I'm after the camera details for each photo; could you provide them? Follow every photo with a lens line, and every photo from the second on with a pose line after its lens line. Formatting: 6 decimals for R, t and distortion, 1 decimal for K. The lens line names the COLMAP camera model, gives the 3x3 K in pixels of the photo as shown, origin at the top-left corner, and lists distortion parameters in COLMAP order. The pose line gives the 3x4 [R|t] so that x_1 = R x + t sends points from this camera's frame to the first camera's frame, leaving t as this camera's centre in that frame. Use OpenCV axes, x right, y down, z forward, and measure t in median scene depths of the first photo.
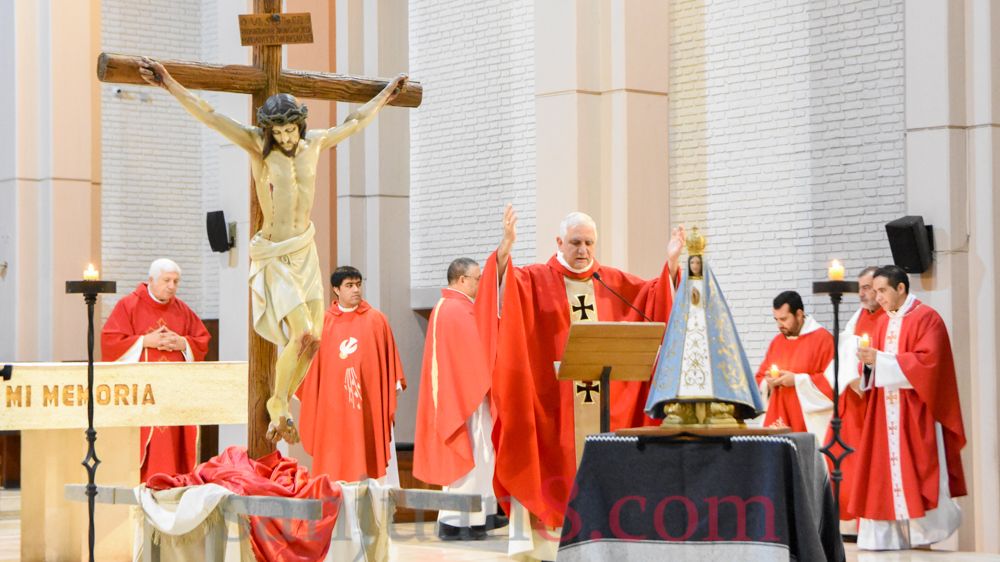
lens RADIAL K [[2311.2, 0, 500.0], [0, 2311.2, 281.0], [0, 0, 1]] dist [0.174402, 0.588062]
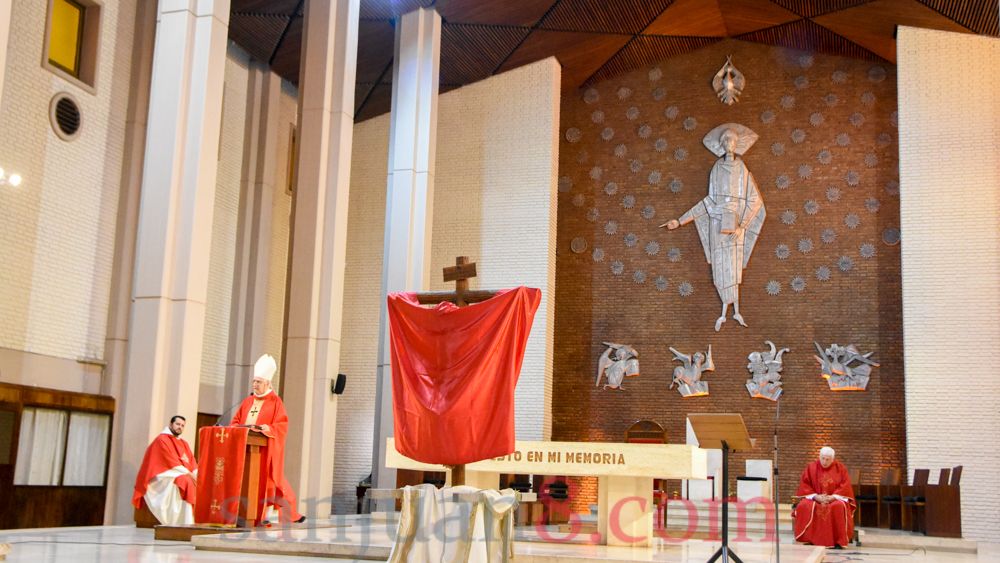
lens RADIAL K [[1124.3, 0, 477.9], [0, 1124.3, 294.3], [0, 0, 1]] dist [-0.010762, 0.142772]
pose [[0.547901, -0.111162, -0.829125, 0.780094], [-0.004958, 0.990683, -0.136099, 0.052695], [0.836529, 0.078680, 0.542245, 0.465668]]
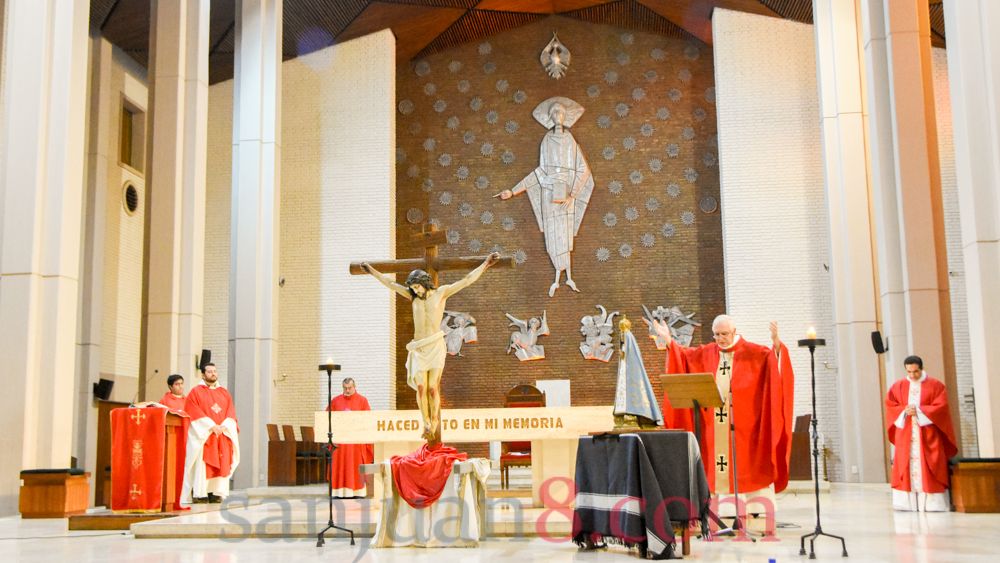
lens RADIAL K [[1097.7, 0, 469.9], [0, 1097.7, 286.6], [0, 0, 1]] dist [-0.050983, 0.179159]
pose [[0.692285, -0.109418, -0.713280, 0.639091], [0.039479, 0.992700, -0.113965, 0.047905], [0.720543, 0.050736, 0.691551, 0.354817]]
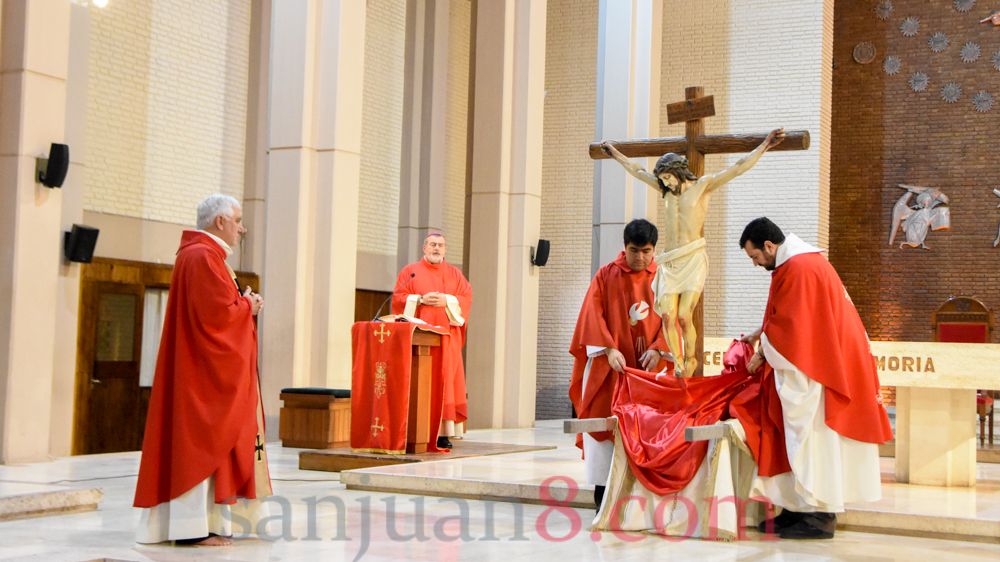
lens RADIAL K [[1433.9, 0, 515.8], [0, 1433.9, 274.8], [0, 0, 1]] dist [0.053040, 0.078717]
pose [[0.417562, -0.030355, -0.908141, 0.703171], [0.005981, 0.999512, -0.030659, 0.025180], [0.908629, 0.007370, 0.417540, 0.524627]]
